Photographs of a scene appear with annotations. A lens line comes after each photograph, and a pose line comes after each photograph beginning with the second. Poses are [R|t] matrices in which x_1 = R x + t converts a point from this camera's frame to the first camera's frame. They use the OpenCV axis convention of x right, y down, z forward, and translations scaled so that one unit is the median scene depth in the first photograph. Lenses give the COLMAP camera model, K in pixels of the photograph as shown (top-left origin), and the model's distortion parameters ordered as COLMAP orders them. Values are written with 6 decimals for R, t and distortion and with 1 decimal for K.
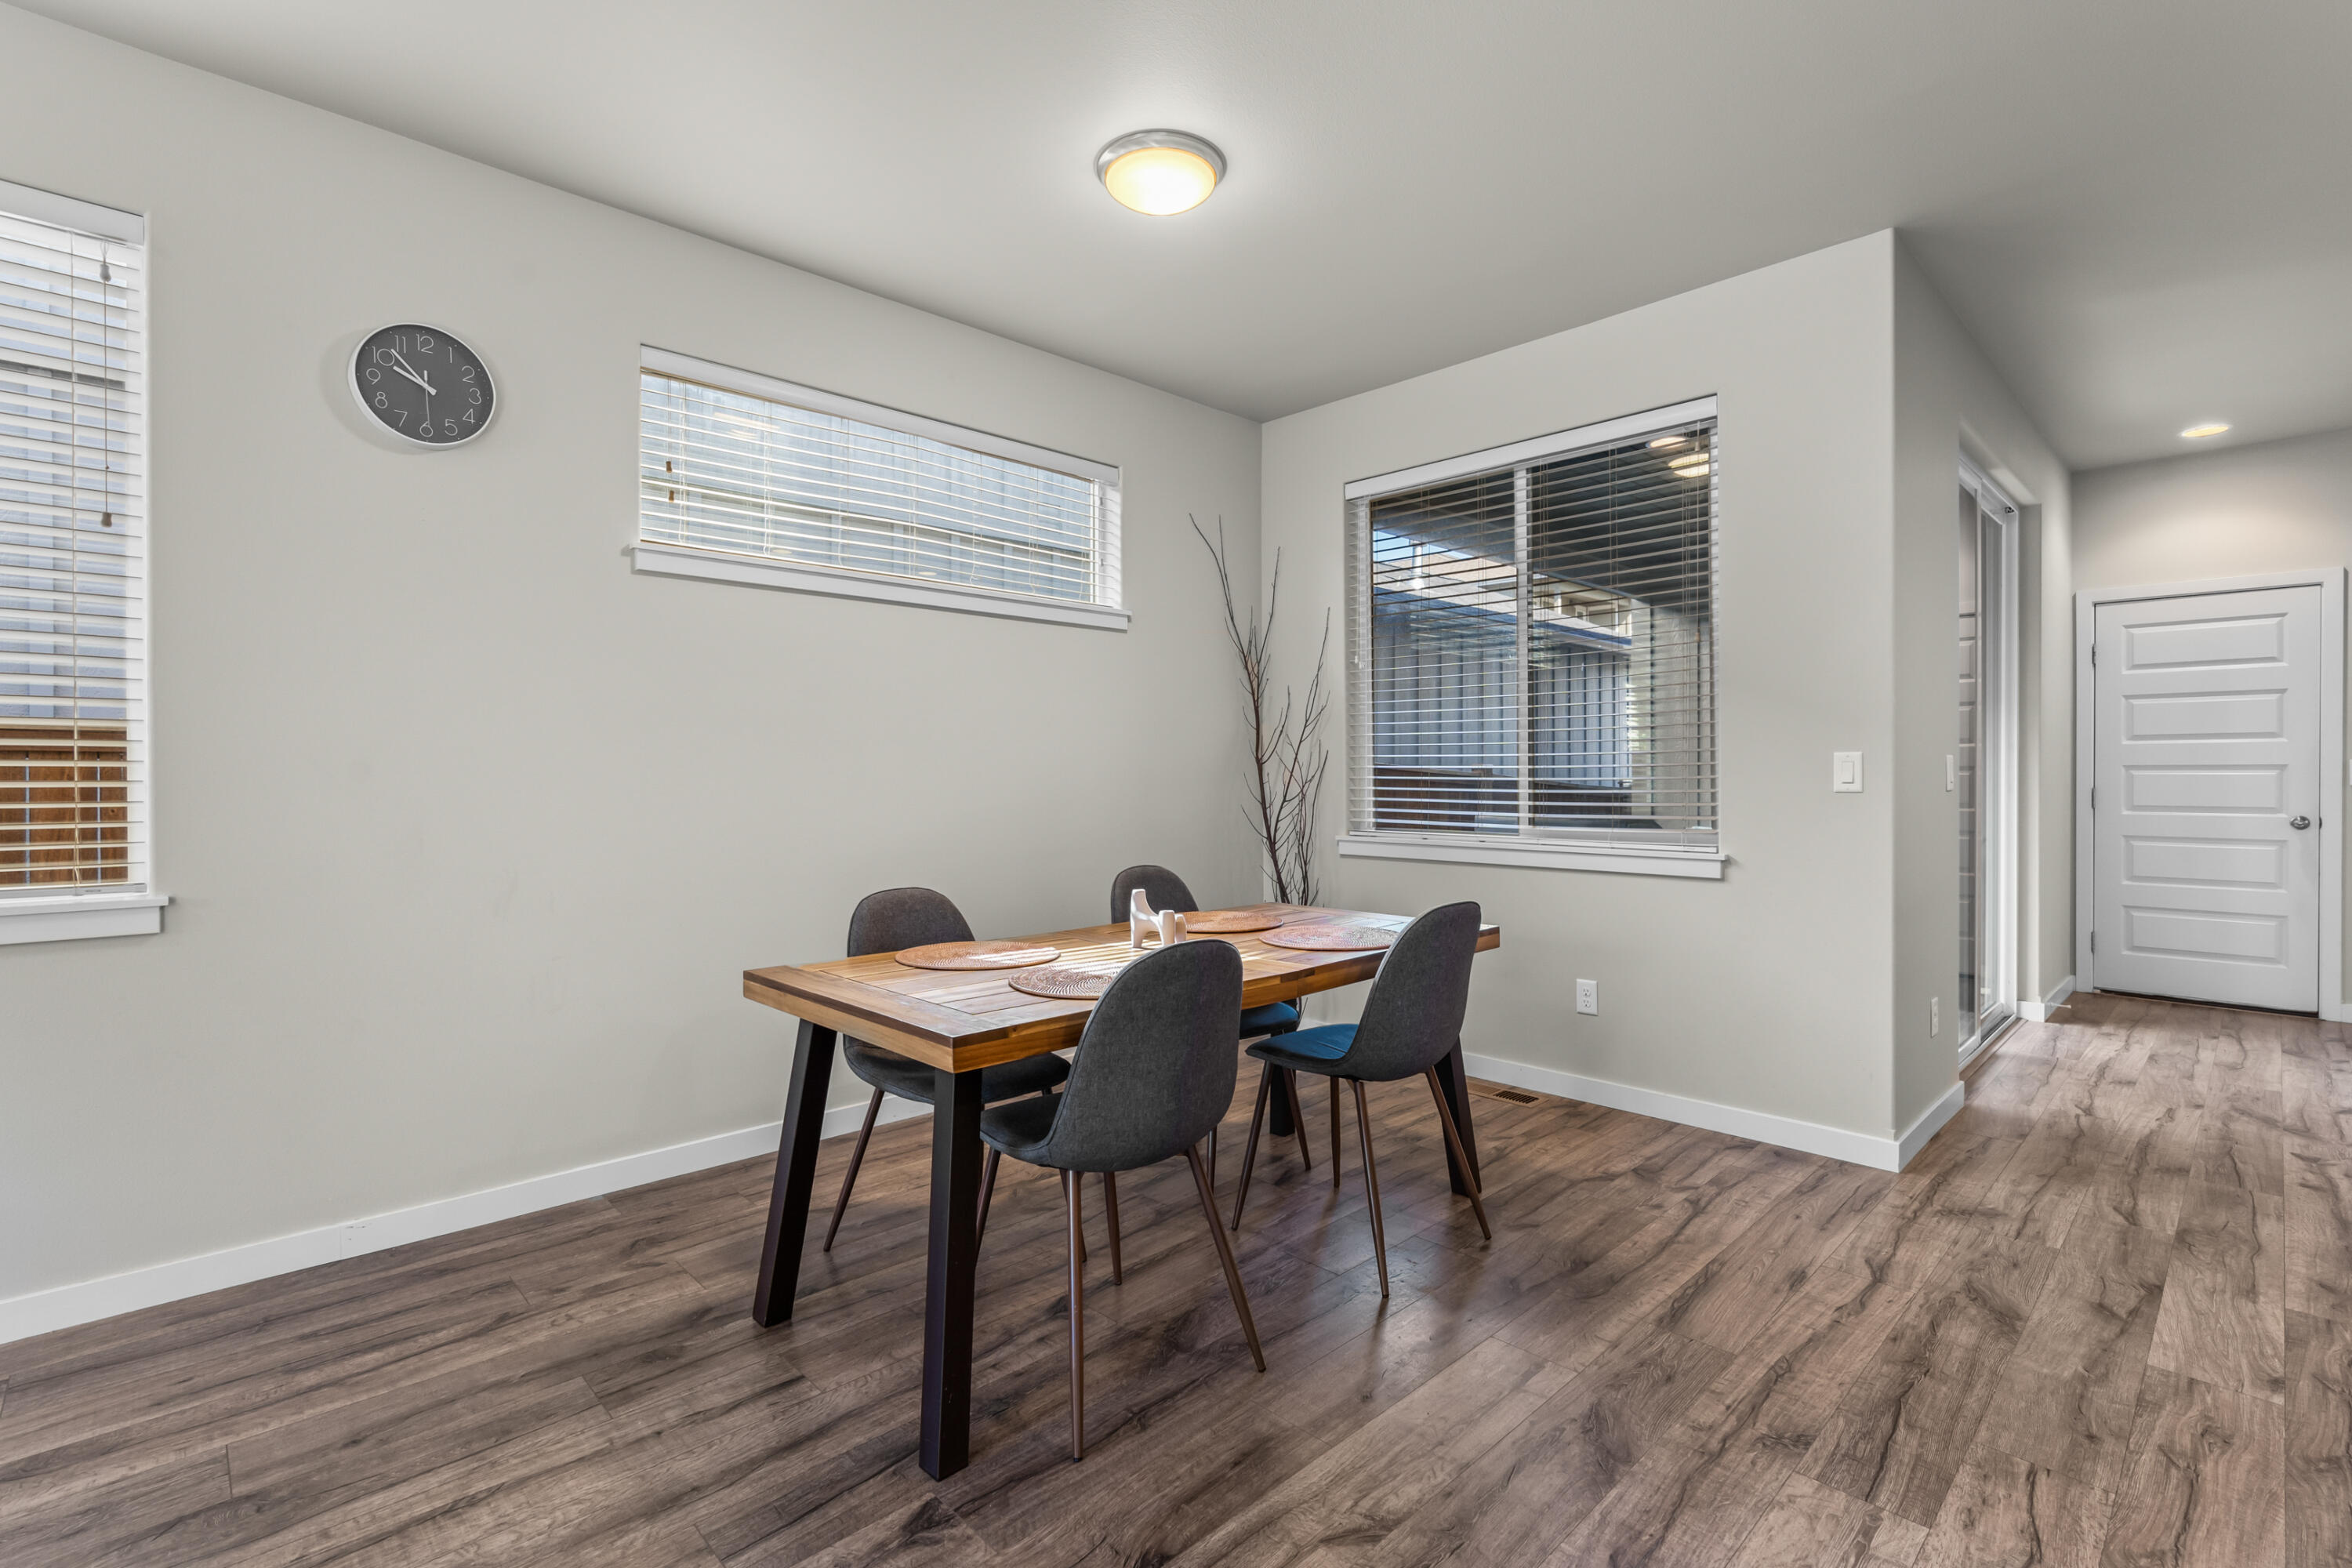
lens RADIAL K [[1066.9, 0, 1173.9], [0, 1066.9, 782.5], [0, 0, 1]] dist [-0.011013, 0.004046]
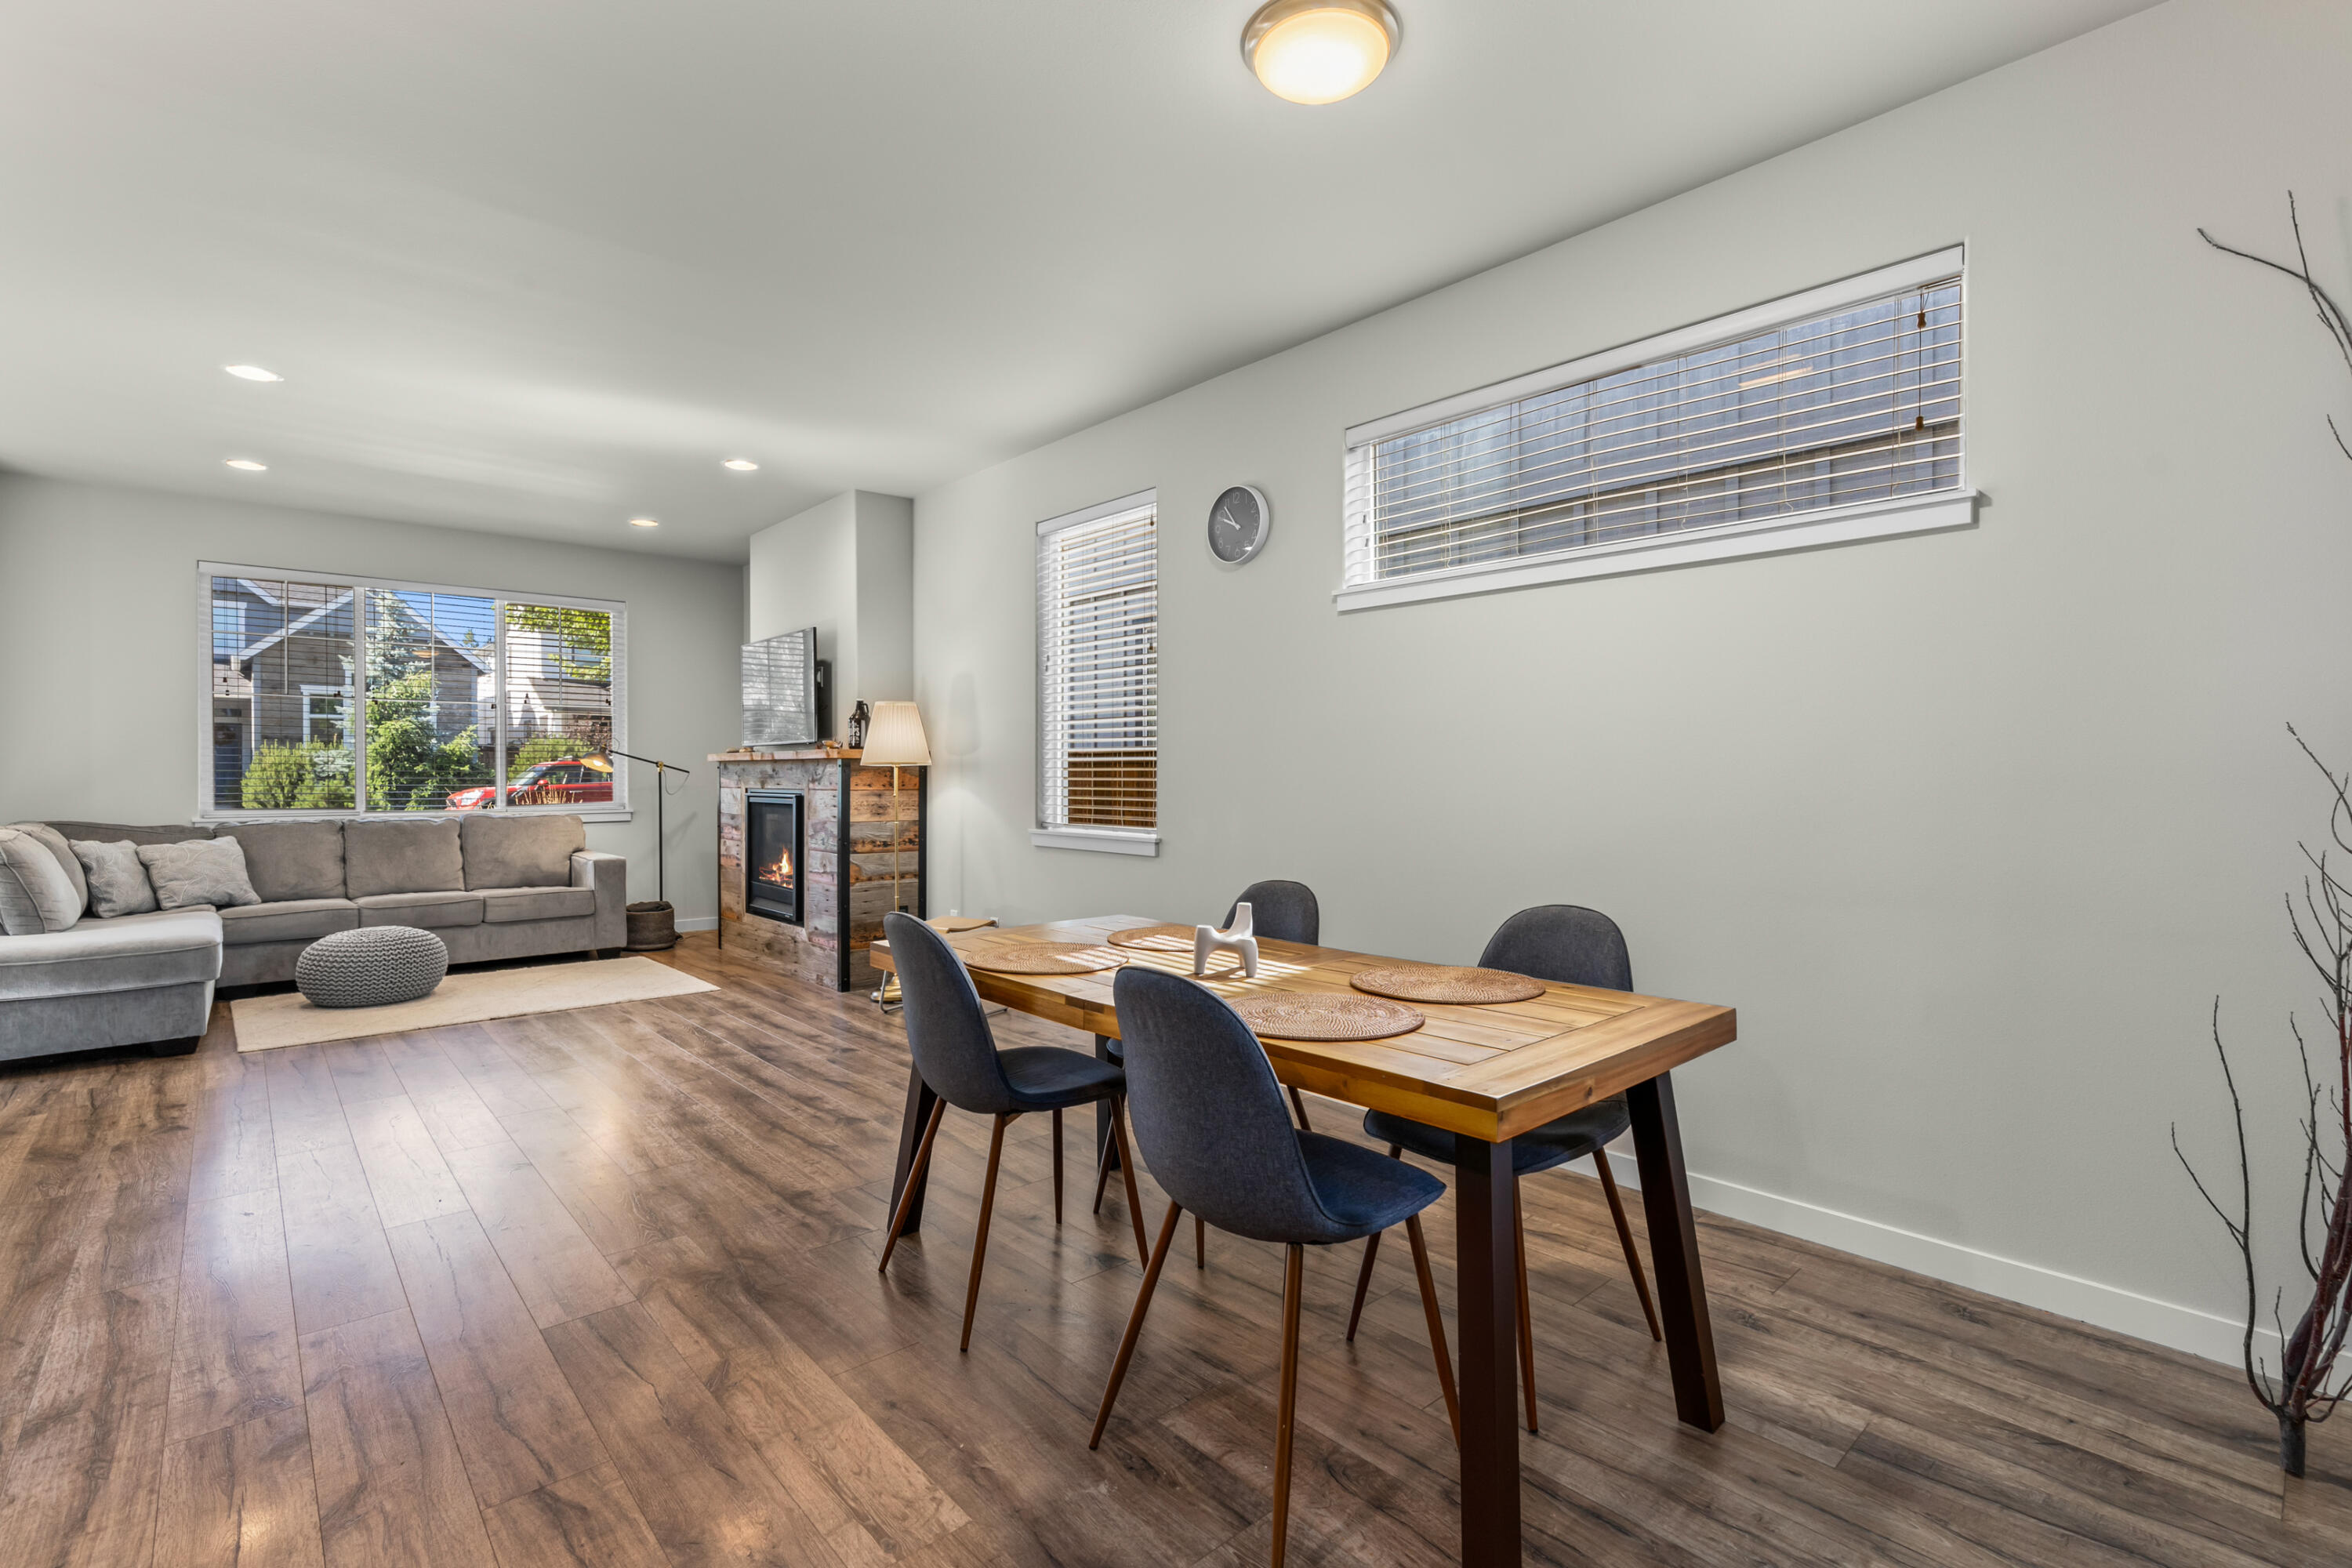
lens RADIAL K [[1066.9, 0, 1178.1], [0, 1066.9, 784.1], [0, 0, 1]] dist [-0.011013, 0.004046]
pose [[-0.033810, 0.010839, -0.999369, 0.602957], [-0.009731, 0.999890, 0.011174, -0.007185], [0.999381, 0.010102, -0.033701, 0.675465]]
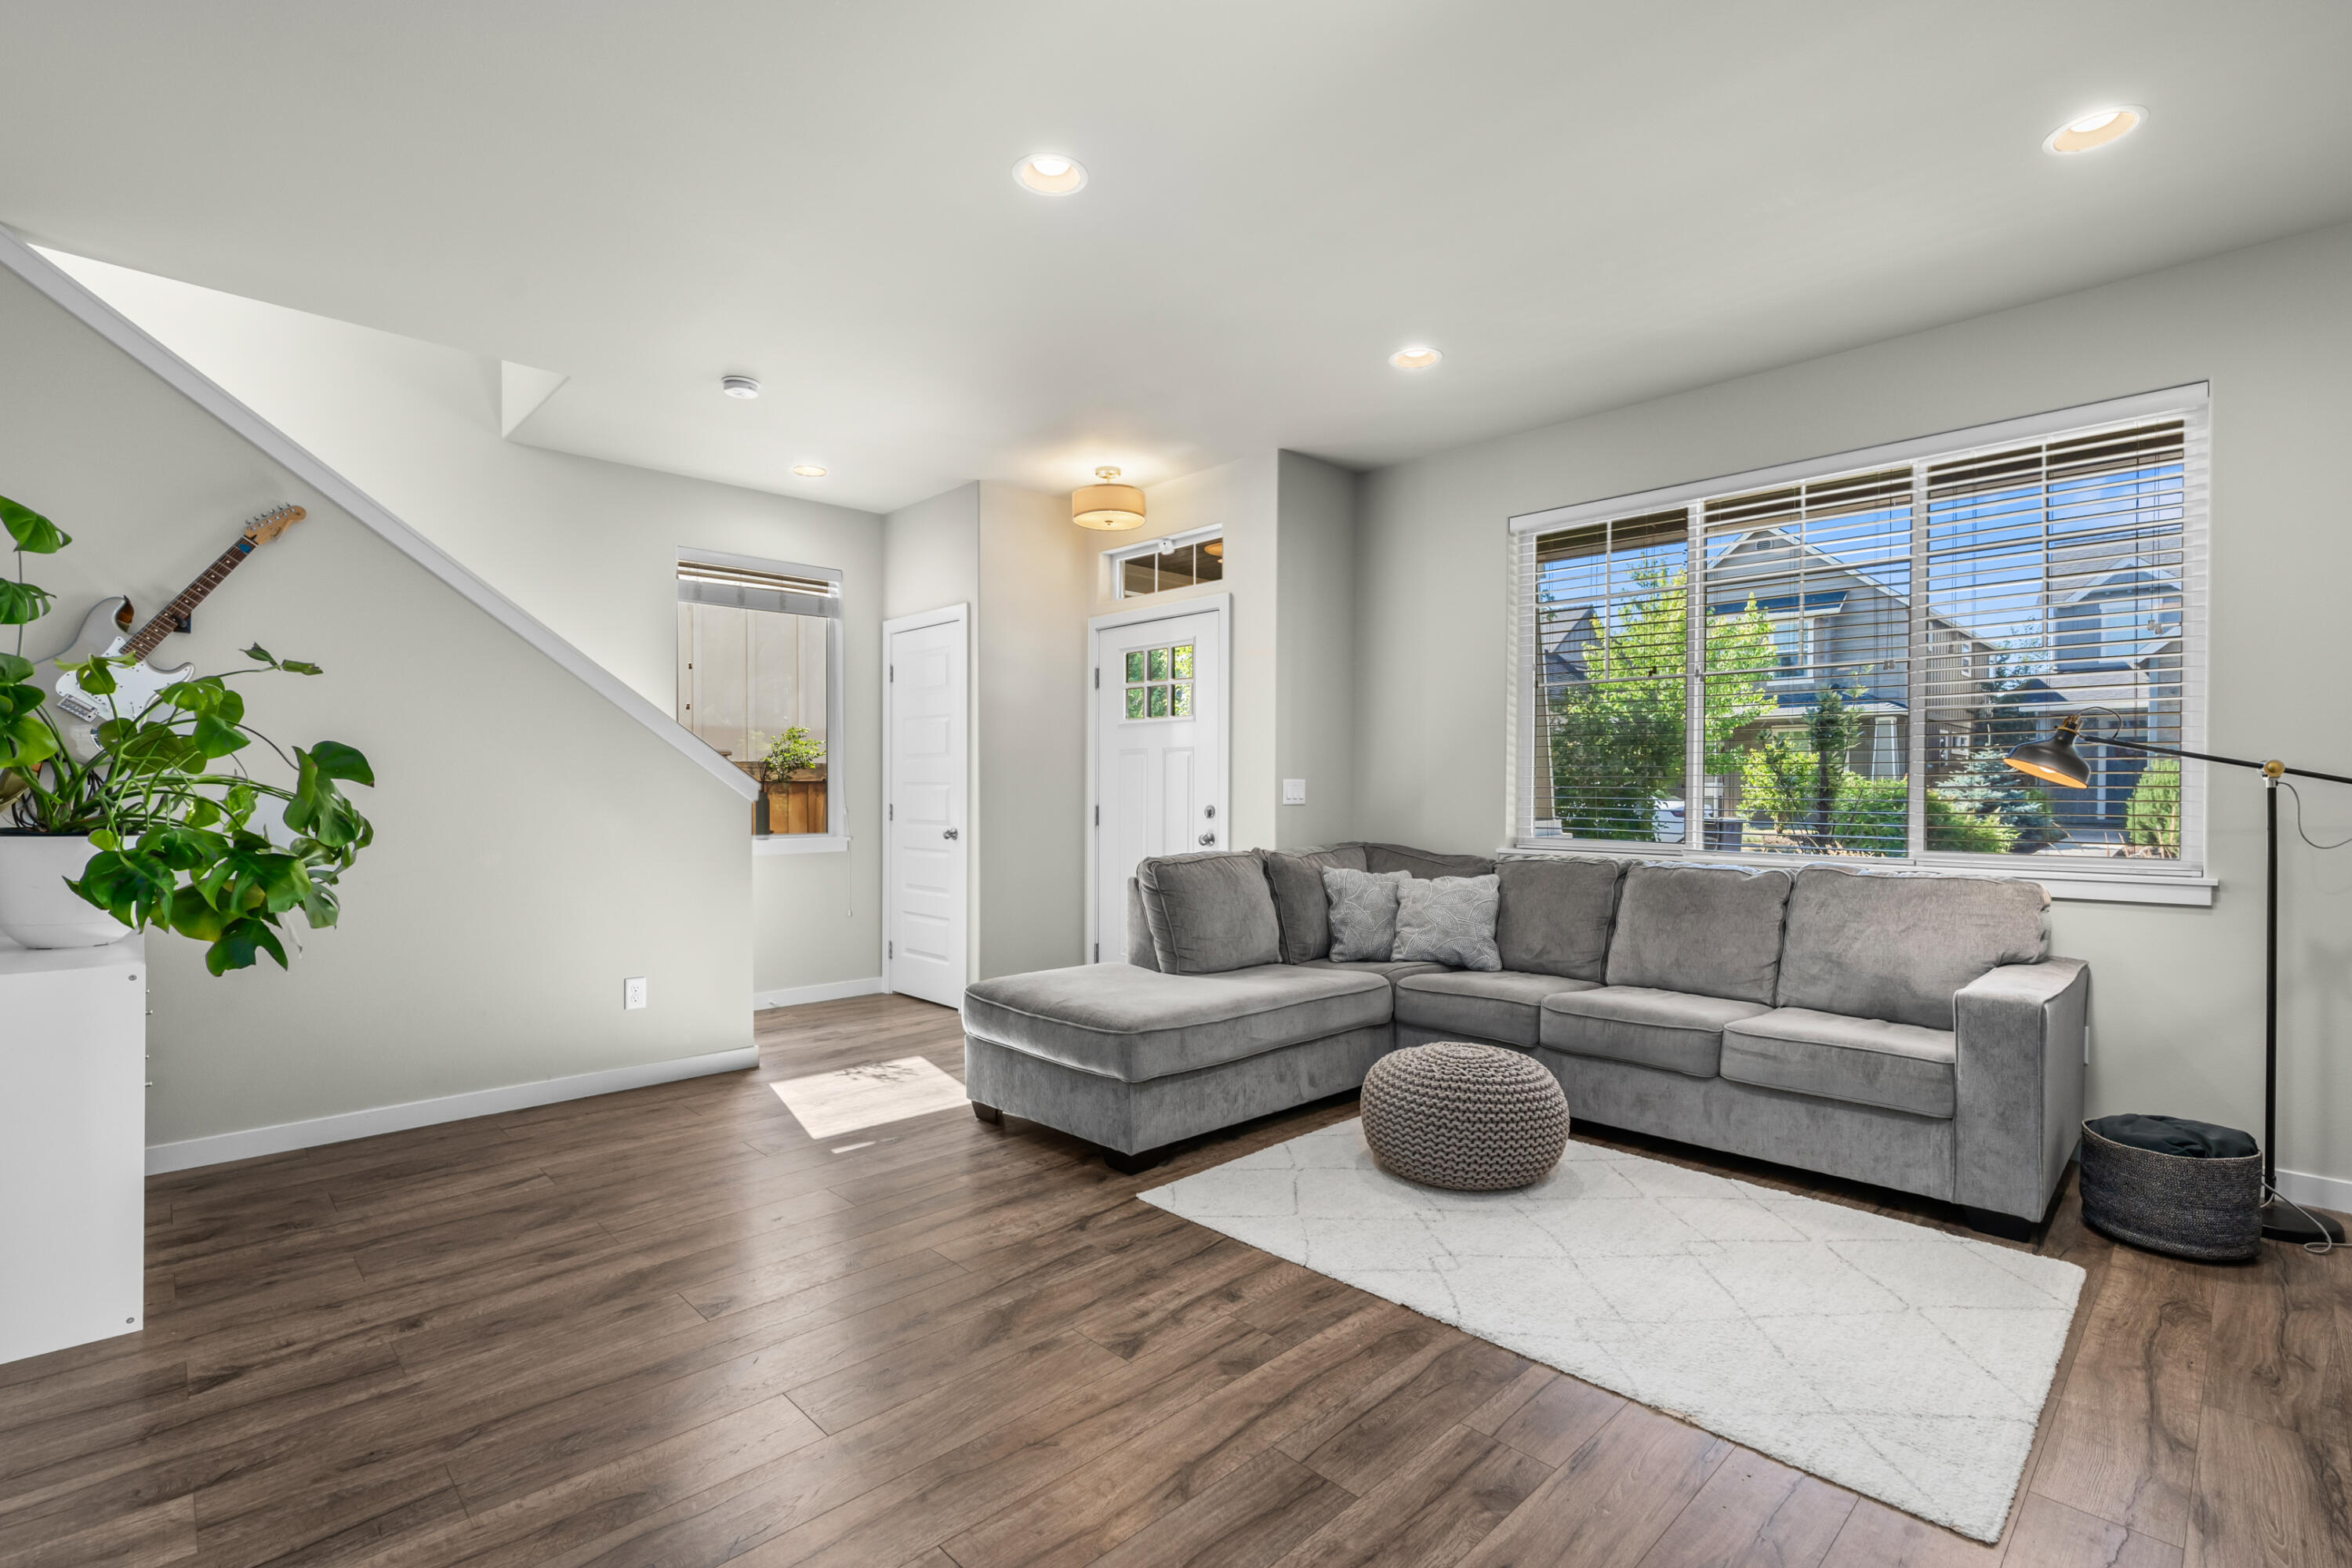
lens RADIAL K [[1066.9, 0, 1170.7], [0, 1066.9, 799.1], [0, 0, 1]] dist [-0.011013, 0.004046]
pose [[-0.999998, -0.000831, -0.001986, -0.543492], [-0.000863, 0.999863, 0.016524, -0.002395], [0.001972, 0.016525, -0.999862, 0.405173]]
